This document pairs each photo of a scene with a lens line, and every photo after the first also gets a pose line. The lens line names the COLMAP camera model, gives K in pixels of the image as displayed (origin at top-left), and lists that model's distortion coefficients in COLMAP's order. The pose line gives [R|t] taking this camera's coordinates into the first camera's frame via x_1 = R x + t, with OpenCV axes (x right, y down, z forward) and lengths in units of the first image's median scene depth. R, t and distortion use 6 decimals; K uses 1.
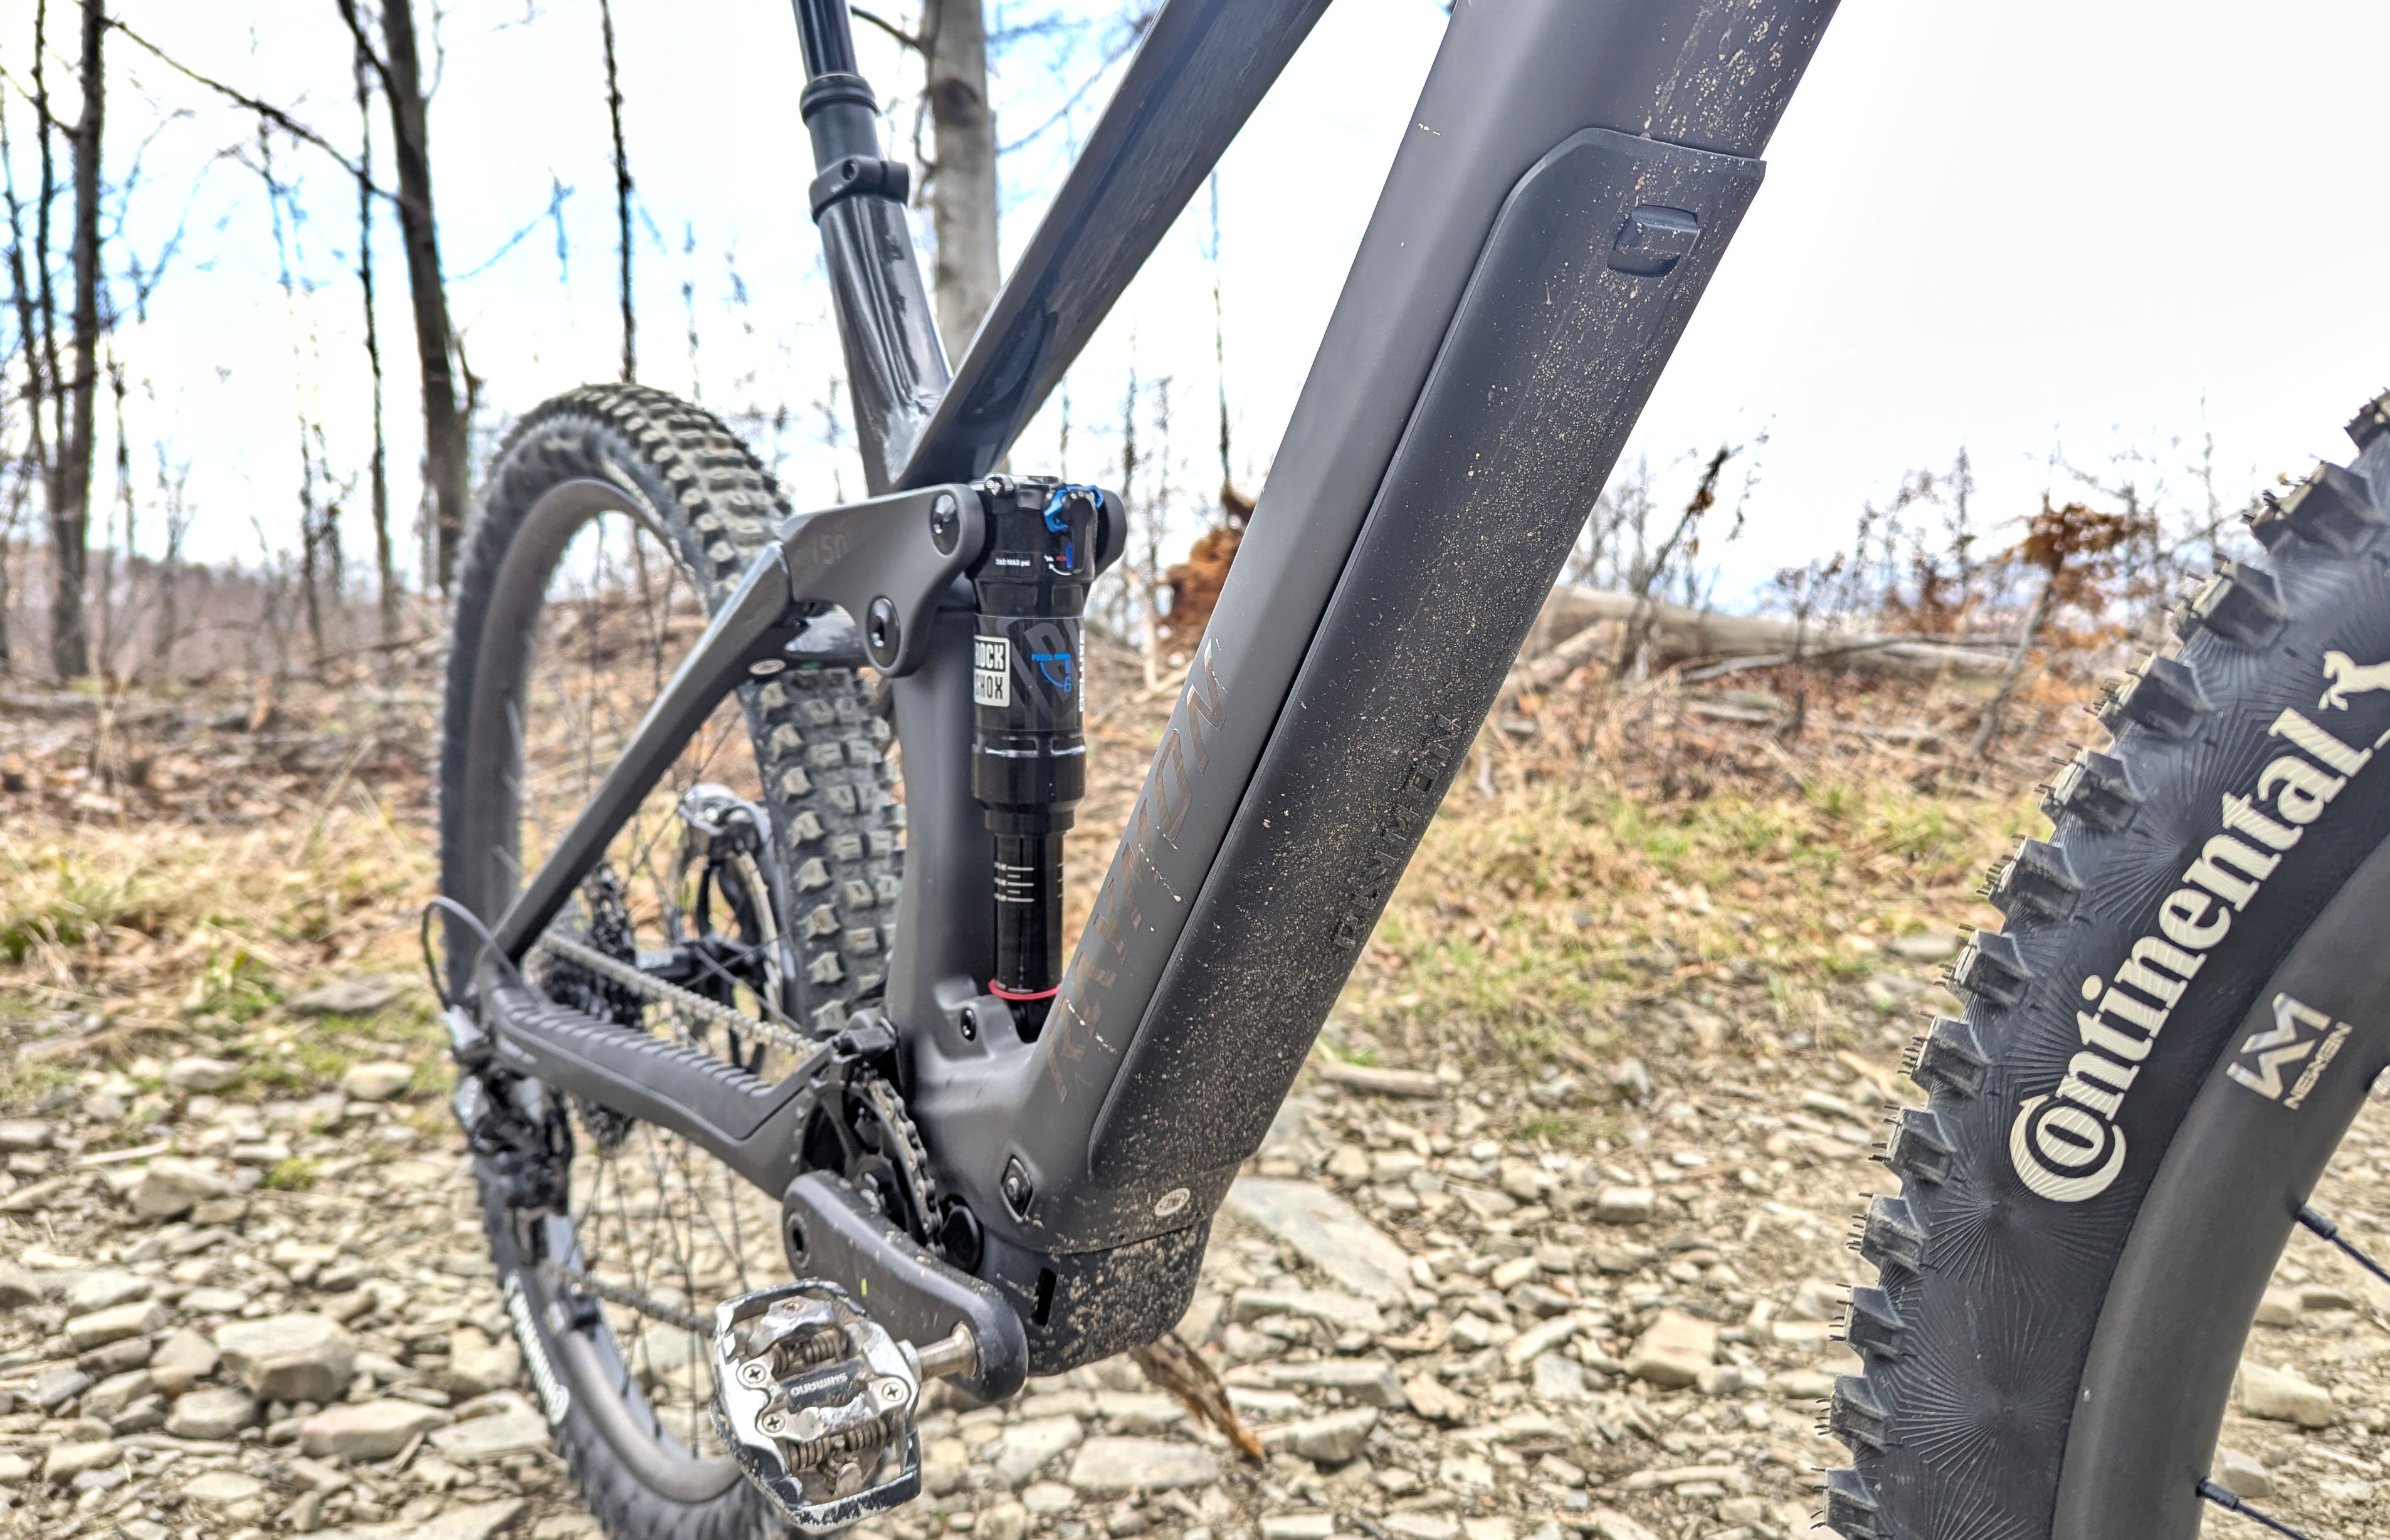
lens RADIAL K [[1763.5, 0, 1217.4], [0, 1763.5, 762.6], [0, 0, 1]] dist [0.016103, -0.000895]
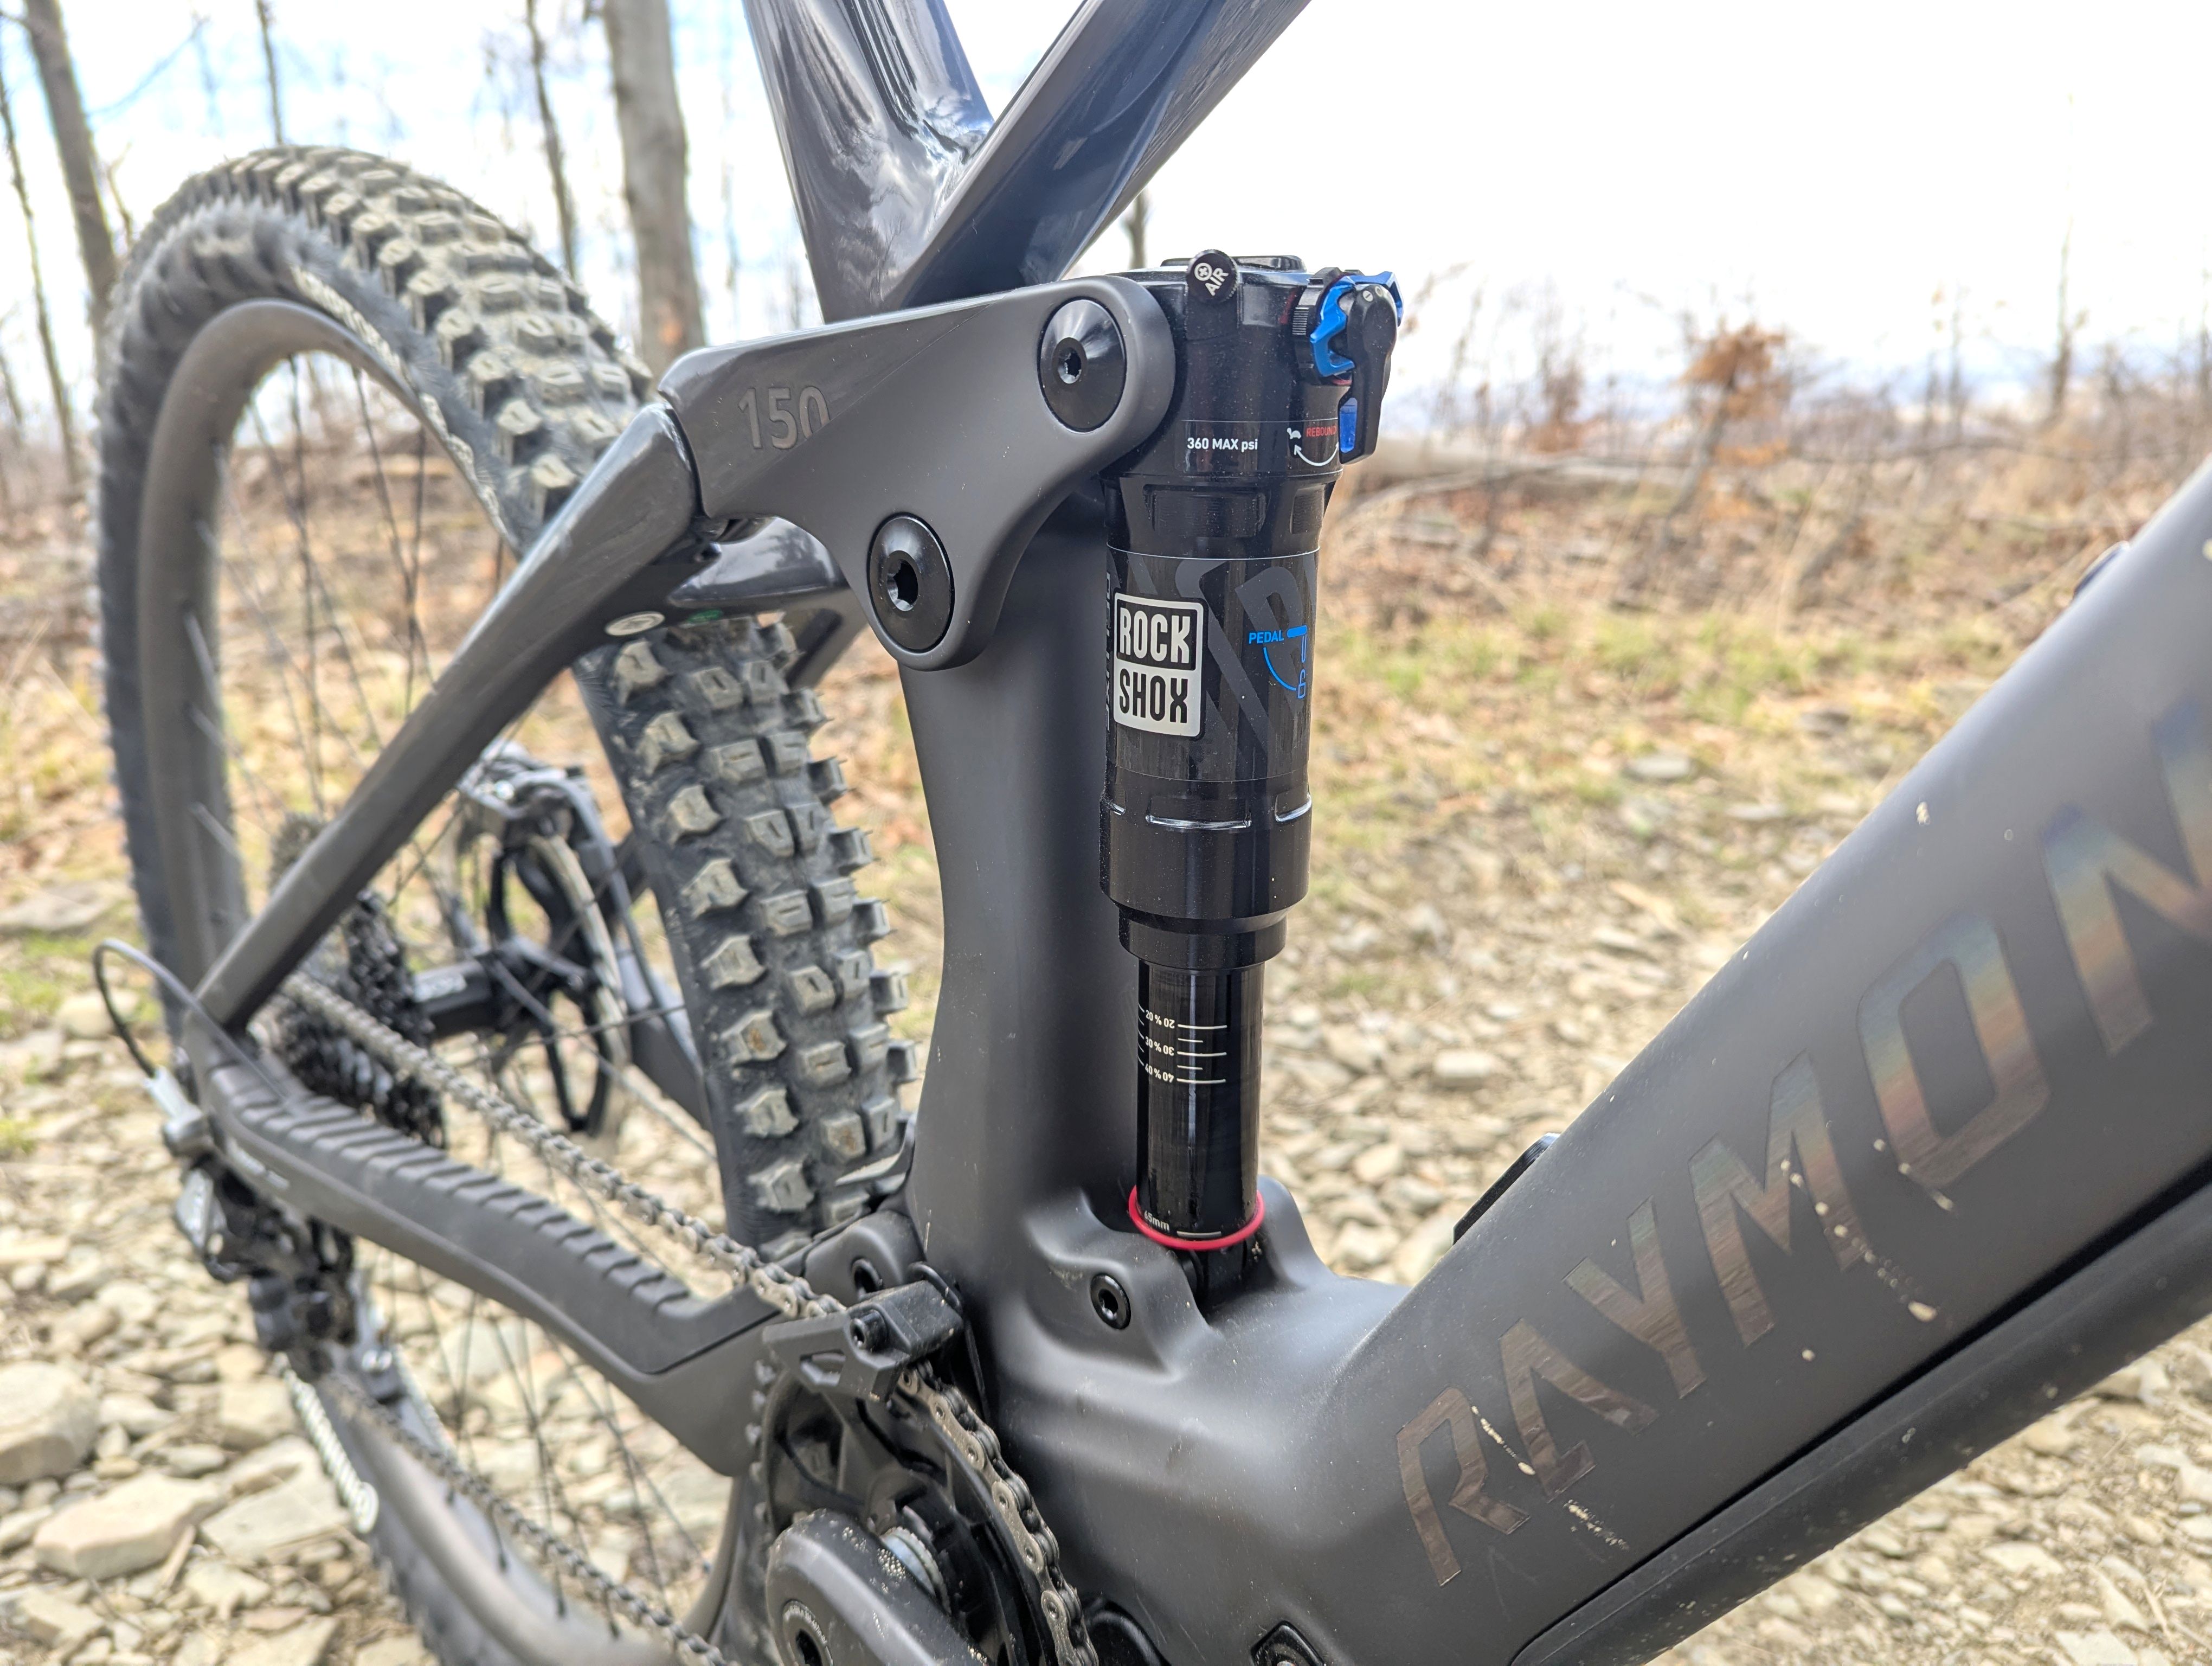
lens RADIAL K [[1580.6, 0, 1086.5], [0, 1580.6, 844.8], [0, 0, 1]] dist [0.009474, -0.016379]
pose [[0.992517, -0.049287, 0.111713, -0.112995], [0.030244, 0.985636, 0.166152, -0.043127], [-0.118298, -0.161530, 0.979752, 0.308297]]
